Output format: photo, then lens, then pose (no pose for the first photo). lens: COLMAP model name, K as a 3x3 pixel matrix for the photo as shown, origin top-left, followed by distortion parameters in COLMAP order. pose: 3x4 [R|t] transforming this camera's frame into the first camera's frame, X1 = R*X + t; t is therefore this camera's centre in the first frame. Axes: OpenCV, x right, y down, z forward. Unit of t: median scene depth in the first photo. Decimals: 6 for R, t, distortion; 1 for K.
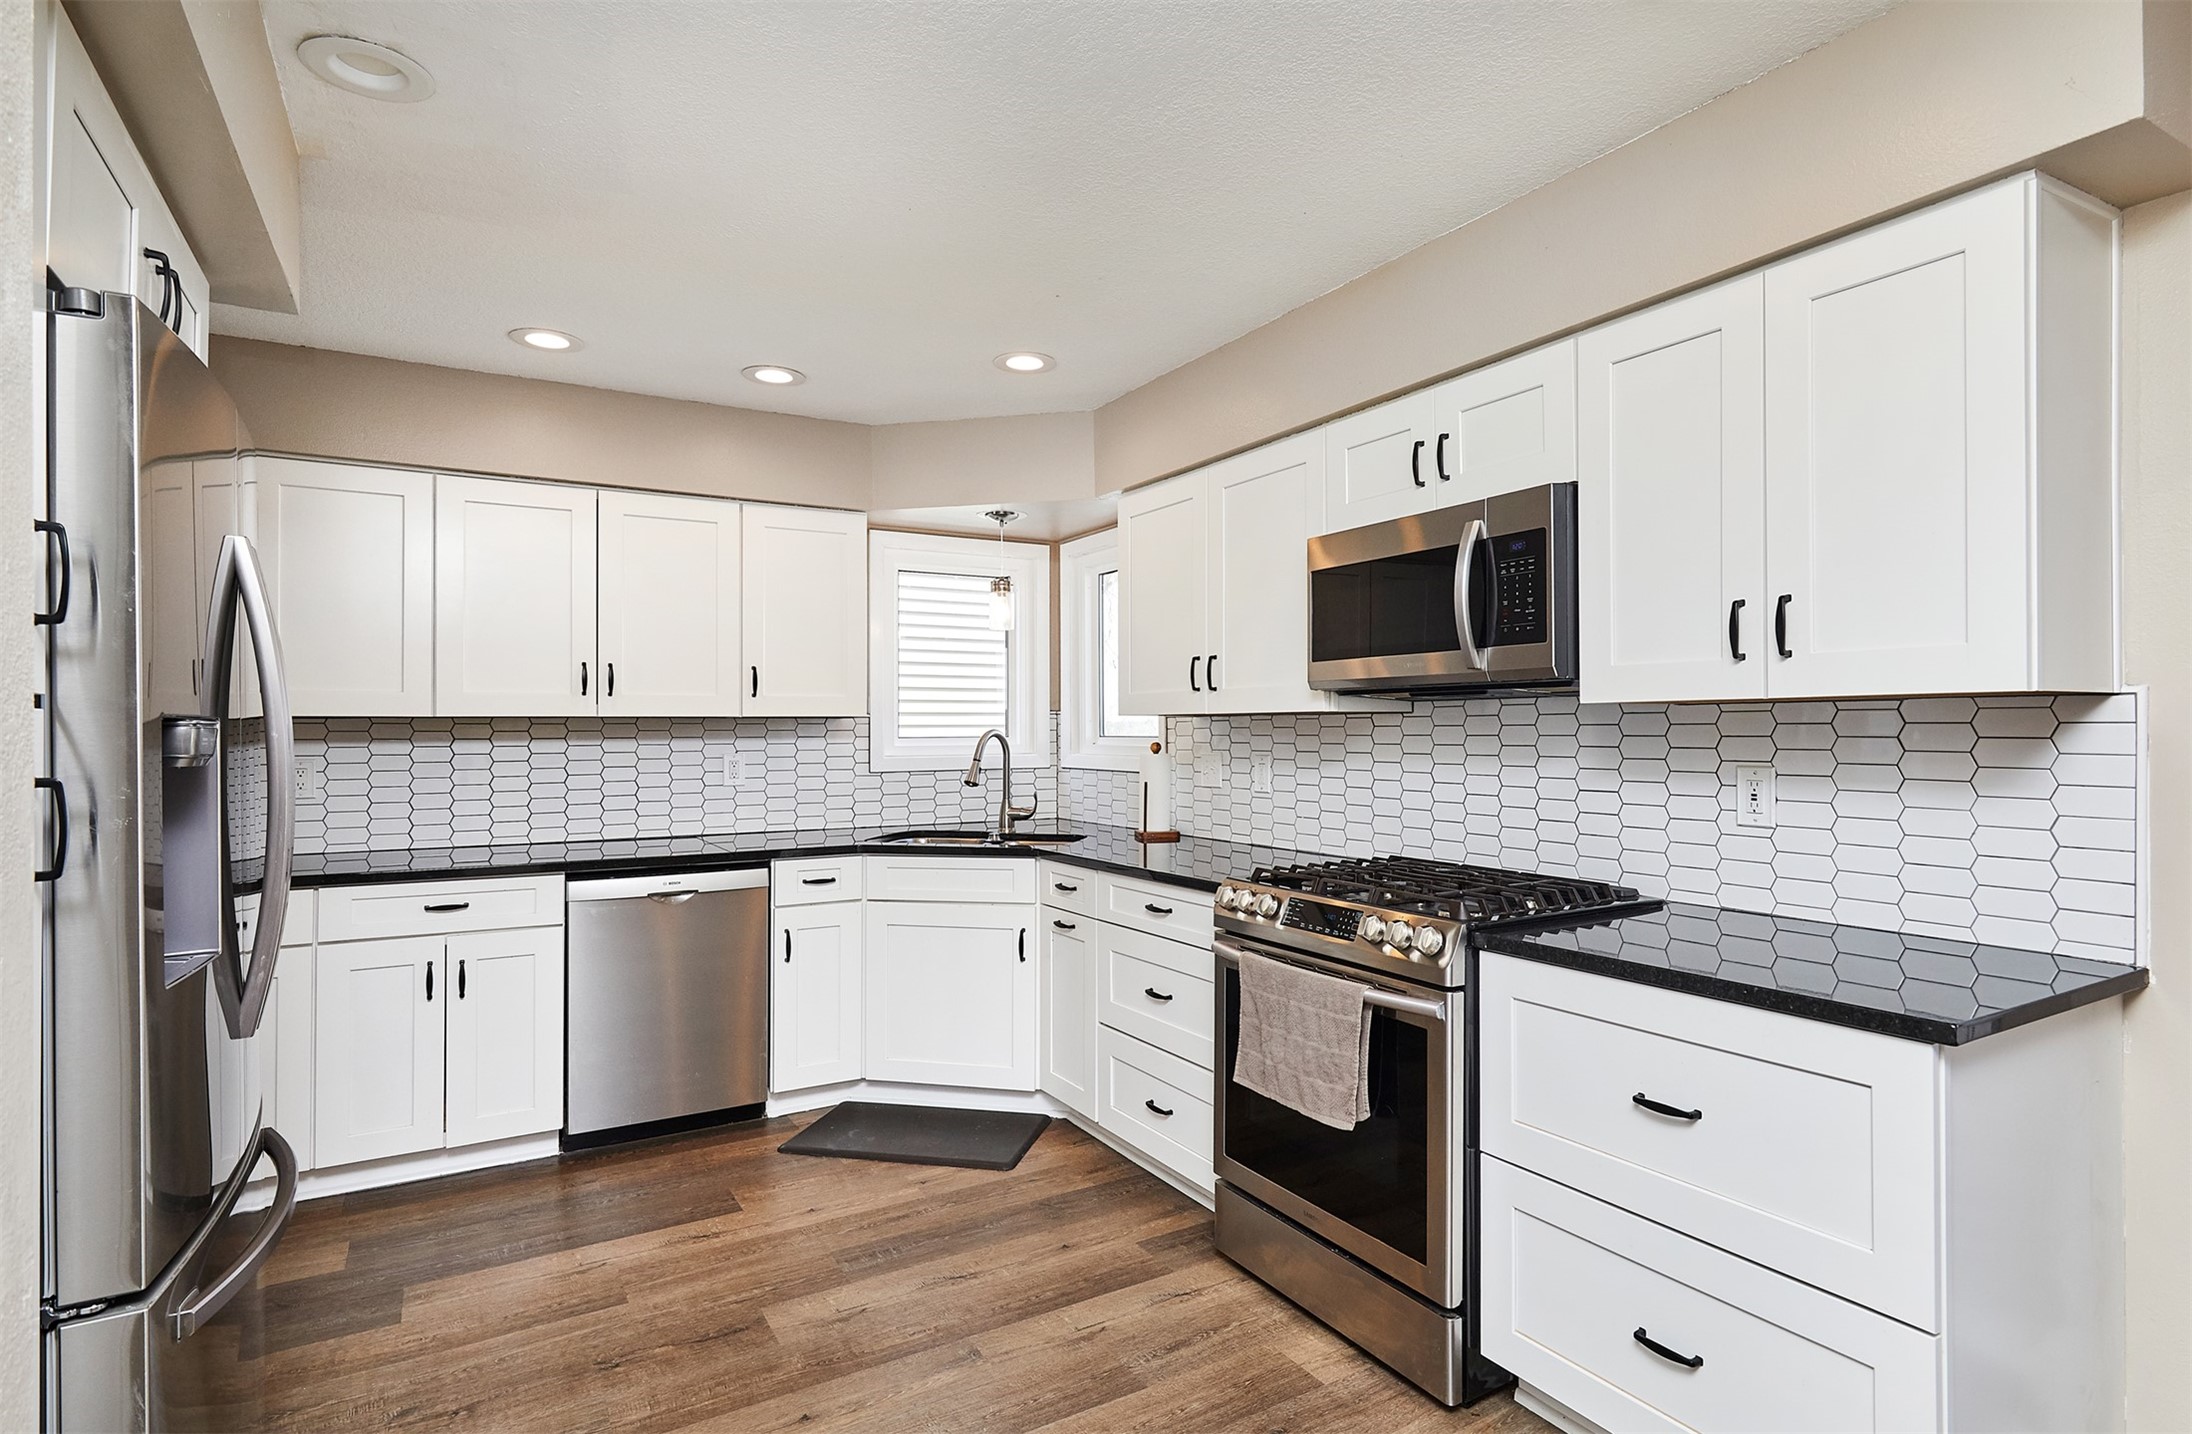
lens RADIAL K [[1100.4, 0, 1097.3], [0, 1100.4, 750.4], [0, 0, 1]] dist [0.032714, 0.000267]
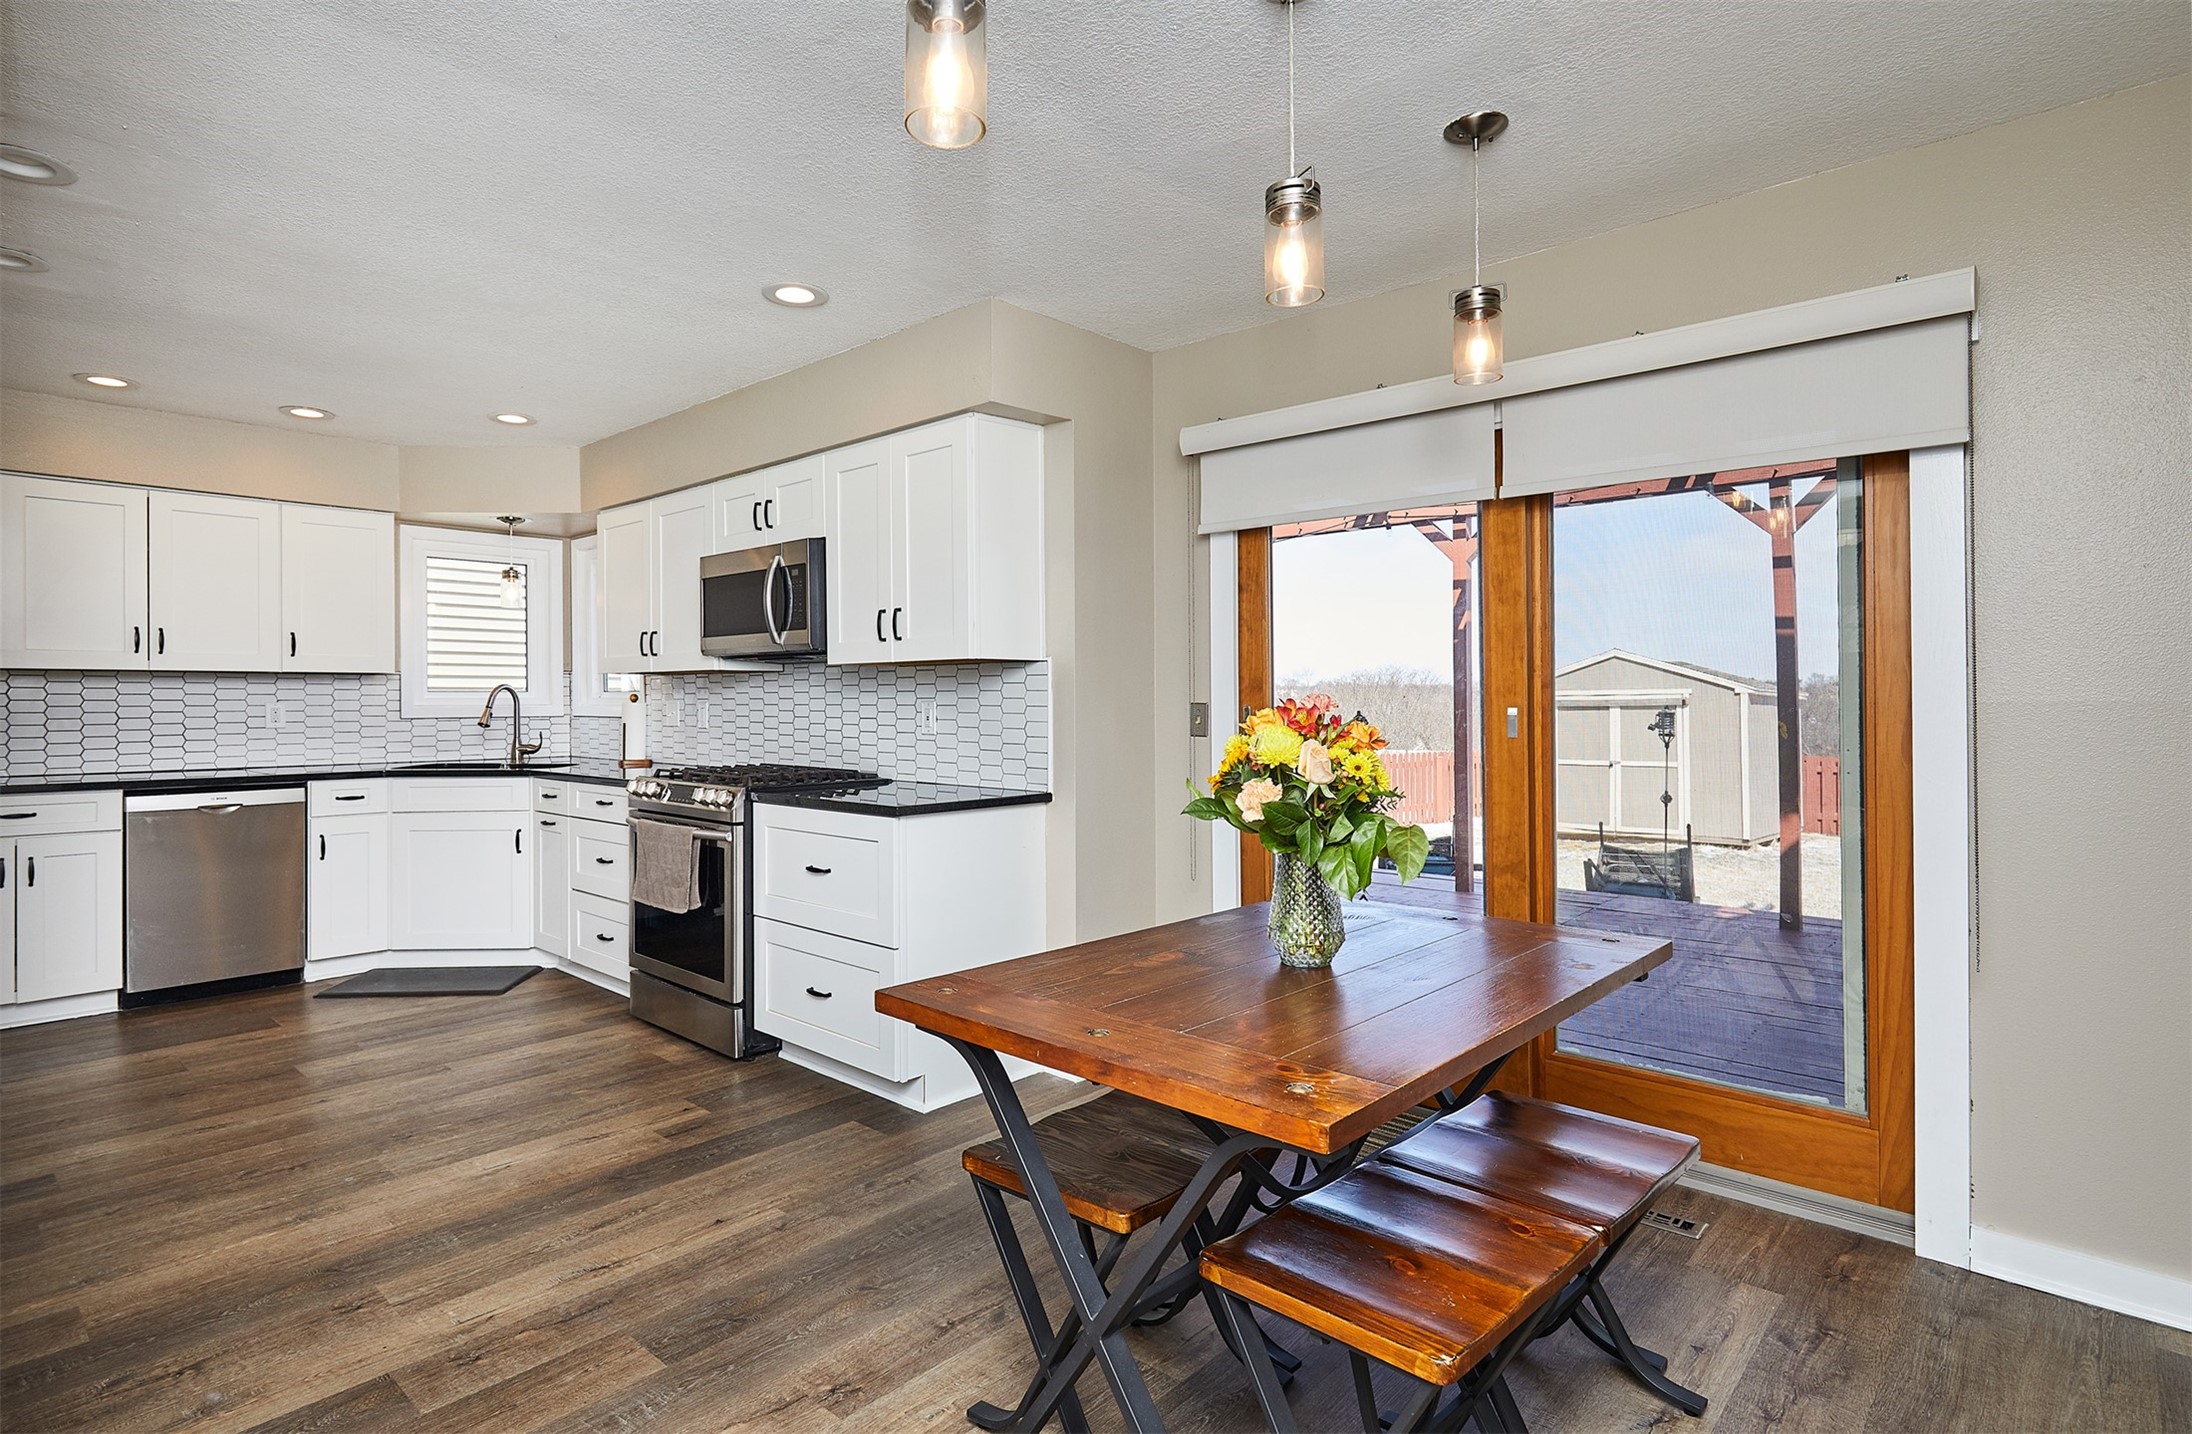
lens RADIAL K [[1099.7, 0, 1010.2], [0, 1099.7, 723.8], [0, 0, 1]] dist [0.021603, 0.000512]
pose [[0.966659, -0.003636, 0.256043, 0.198524], [0.002811, 0.999990, 0.003586, 0.033555], [-0.256053, -0.002747, 0.966659, -0.553096]]
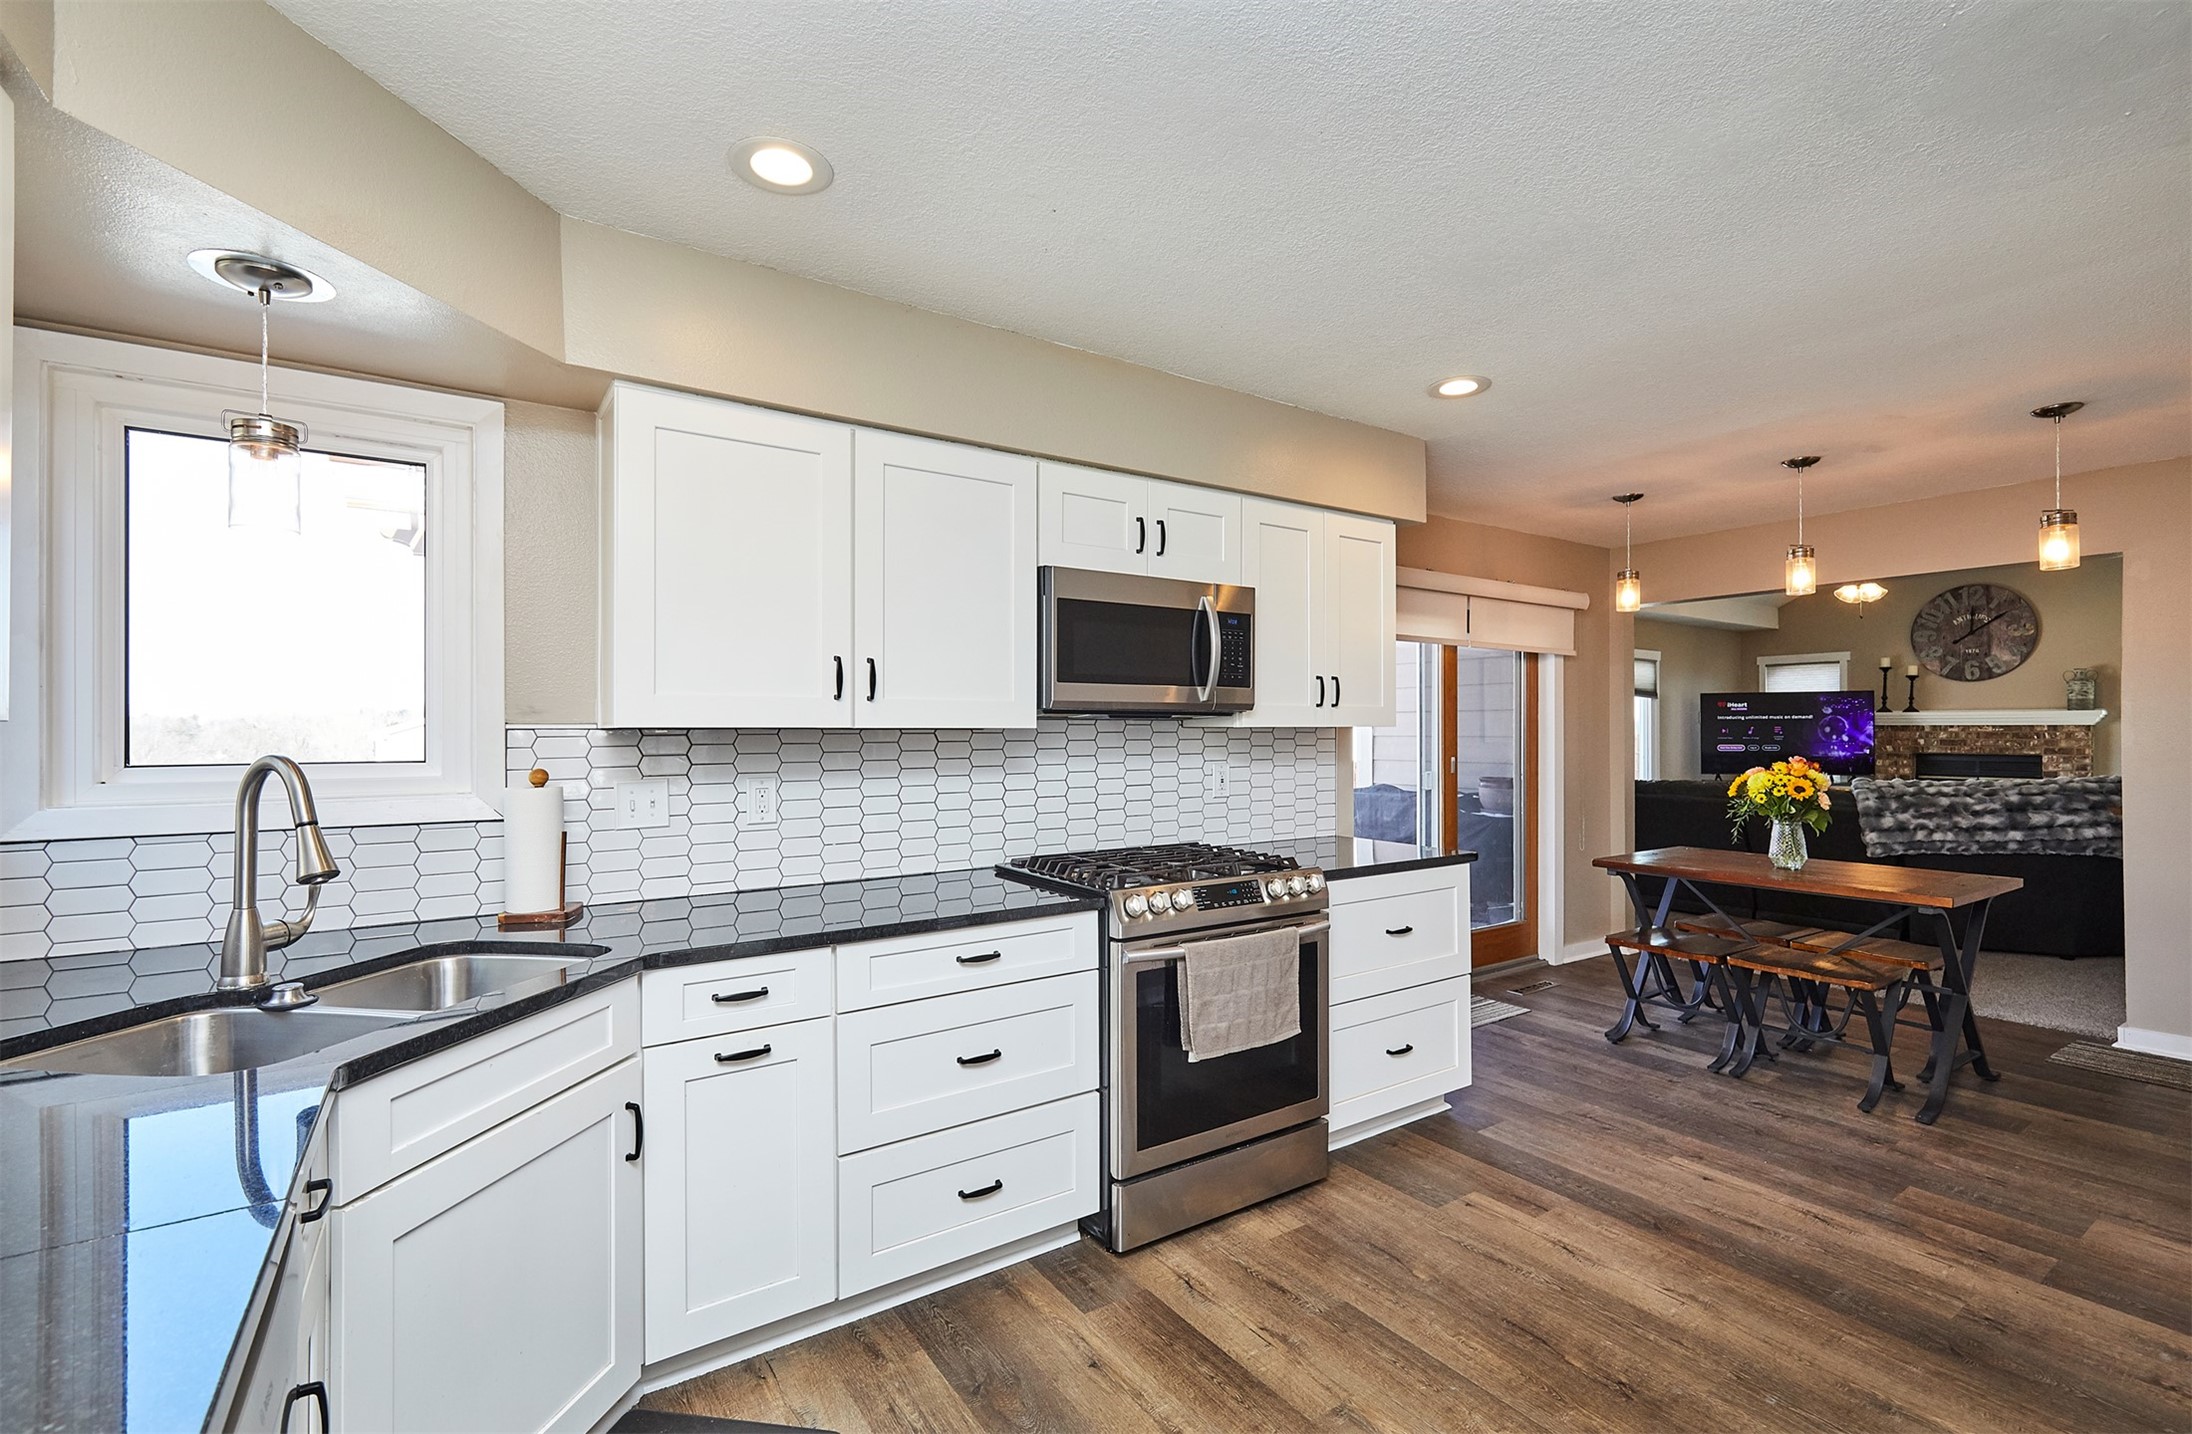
lens RADIAL K [[978.1, 0, 1103.2], [0, 978.1, 743.3], [0, 0, 1]] dist [-0.001020, -0.000989]
pose [[-0.061878, -0.002411, 0.998081, -0.694507], [0.026826, 0.999632, 0.004078, -0.020671], [-0.997723, 0.027027, -0.061790, 0.933167]]
